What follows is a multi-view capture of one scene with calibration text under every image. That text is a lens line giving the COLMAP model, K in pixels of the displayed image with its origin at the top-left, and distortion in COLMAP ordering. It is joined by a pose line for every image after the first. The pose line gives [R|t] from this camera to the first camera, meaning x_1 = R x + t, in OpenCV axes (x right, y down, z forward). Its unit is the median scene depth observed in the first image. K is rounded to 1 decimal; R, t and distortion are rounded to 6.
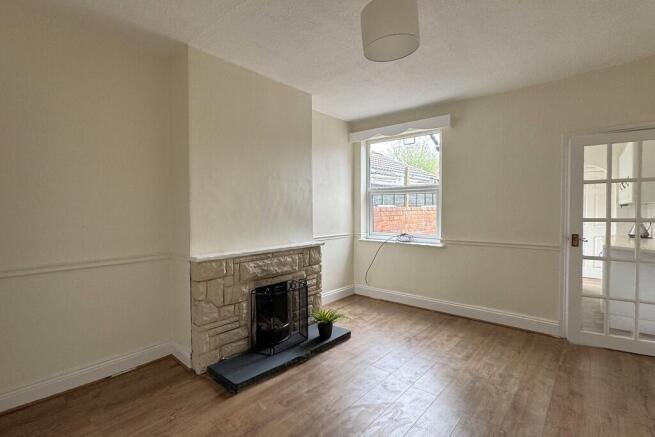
lens RADIAL K [[313.3, 0, 337.8], [0, 313.3, 214.4], [0, 0, 1]] dist [-0.002004, -0.000506]
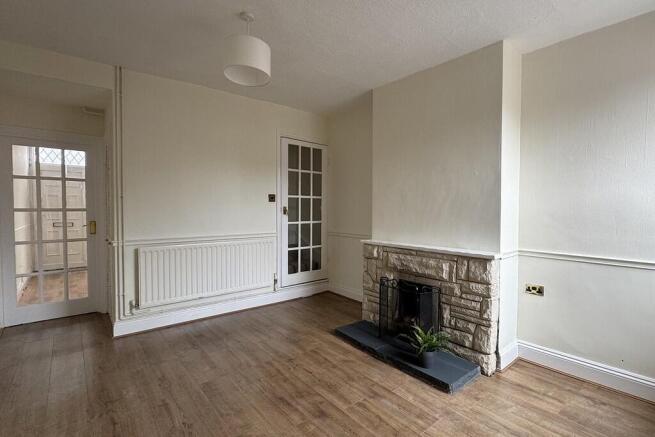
lens RADIAL K [[313.3, 0, 337.8], [0, 313.3, 214.4], [0, 0, 1]] dist [-0.002004, -0.000506]
pose [[-0.163541, 0.031587, -0.986031, 0.809720], [-0.018510, 0.999213, 0.035080, -0.020228], [0.986363, 0.023988, -0.162828, 0.939511]]
